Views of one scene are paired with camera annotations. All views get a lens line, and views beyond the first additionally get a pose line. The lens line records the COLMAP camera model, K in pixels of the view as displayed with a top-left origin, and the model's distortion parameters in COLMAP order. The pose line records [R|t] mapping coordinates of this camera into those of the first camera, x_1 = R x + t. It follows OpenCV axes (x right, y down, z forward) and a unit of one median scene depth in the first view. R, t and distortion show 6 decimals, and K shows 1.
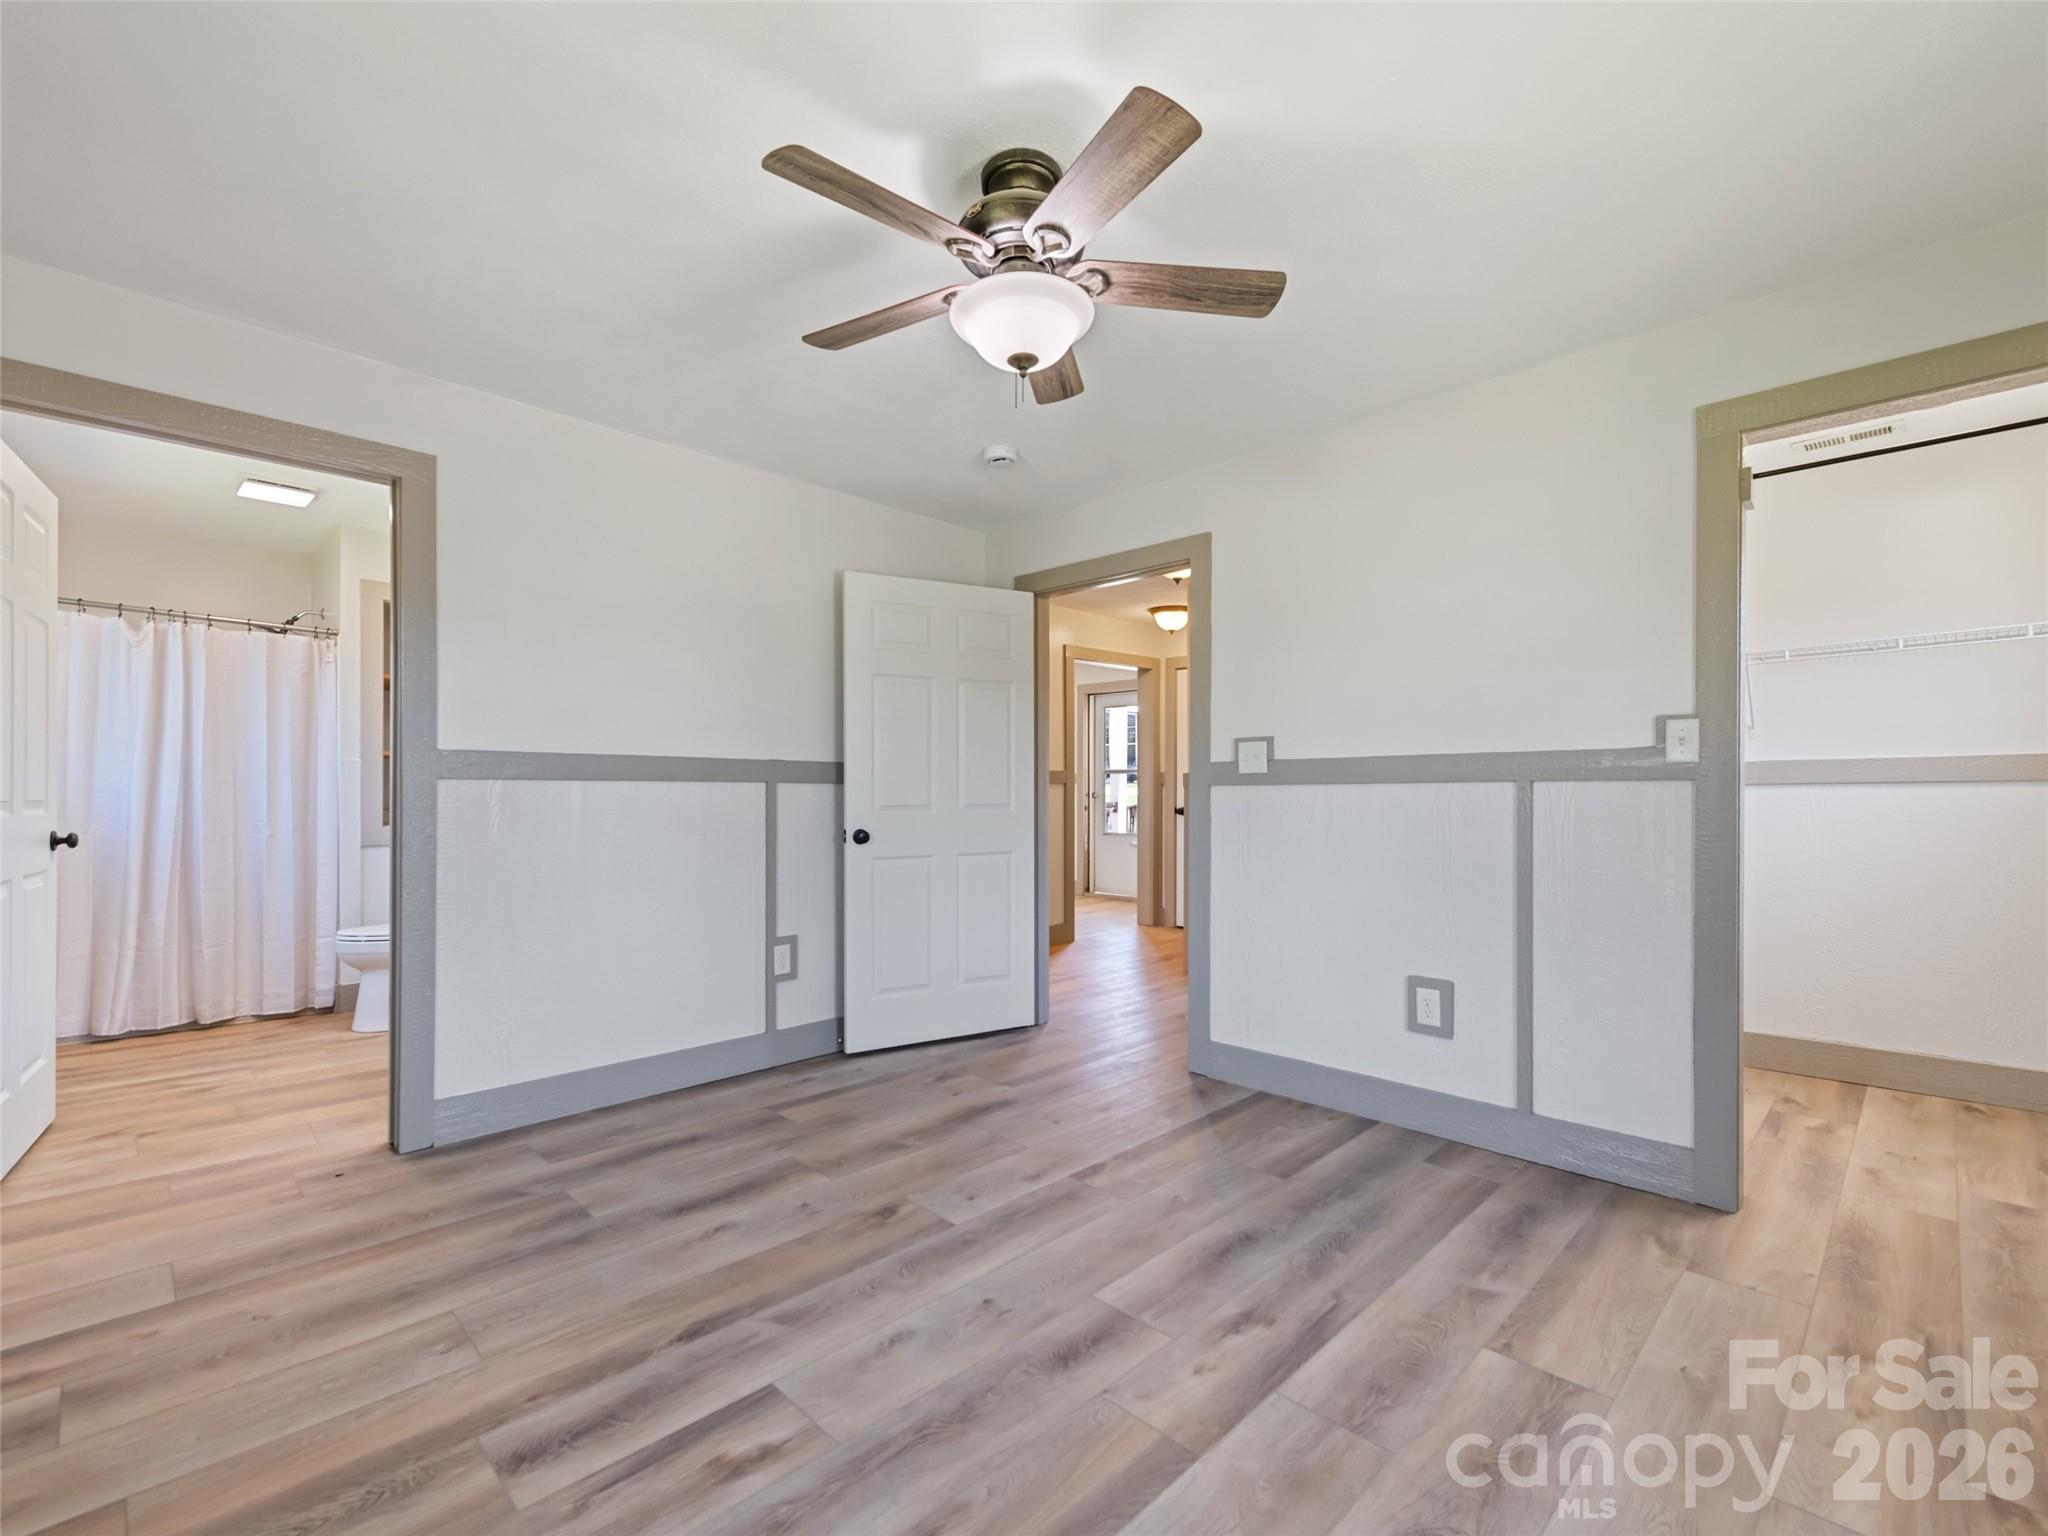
lens RADIAL K [[920.0, 0, 1013.9], [0, 920.0, 790.7], [0, 0, 1]] dist [-0.000466, -0.000041]
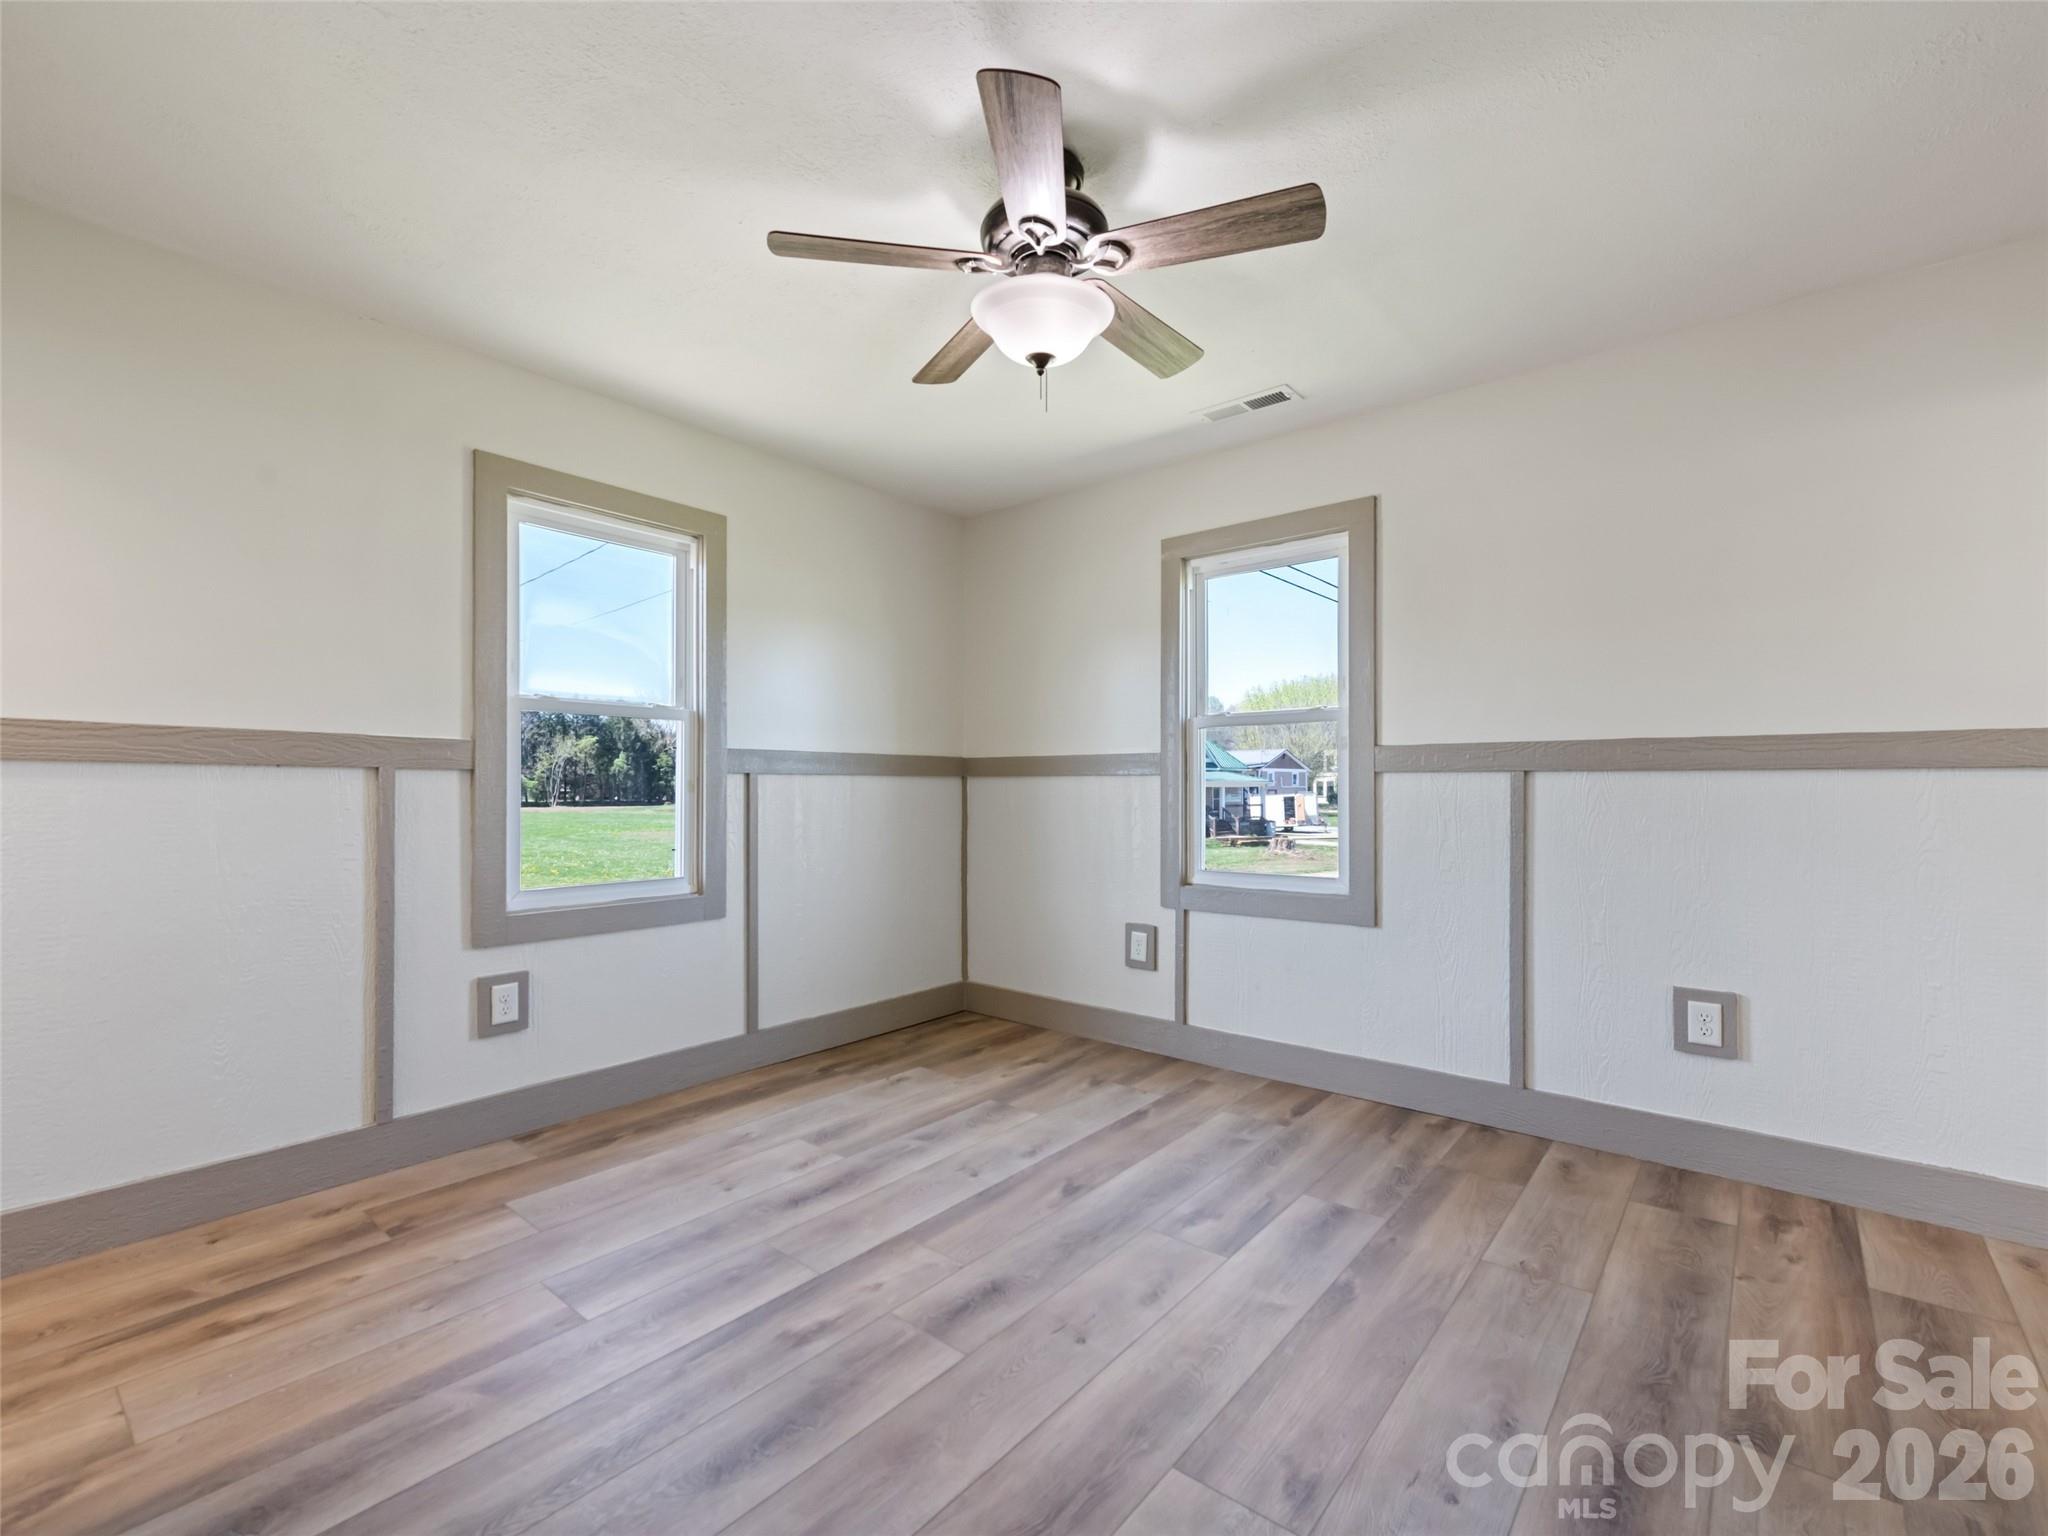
lens RADIAL K [[920.0, 0, 1013.9], [0, 920.0, 790.7], [0, 0, 1]] dist [-0.000466, -0.000041]
pose [[-0.995139, -0.004019, -0.098402, 0.141496], [-0.004442, 0.999982, 0.004082, 0.008146], [0.098384, 0.004500, -0.995138, 2.062973]]
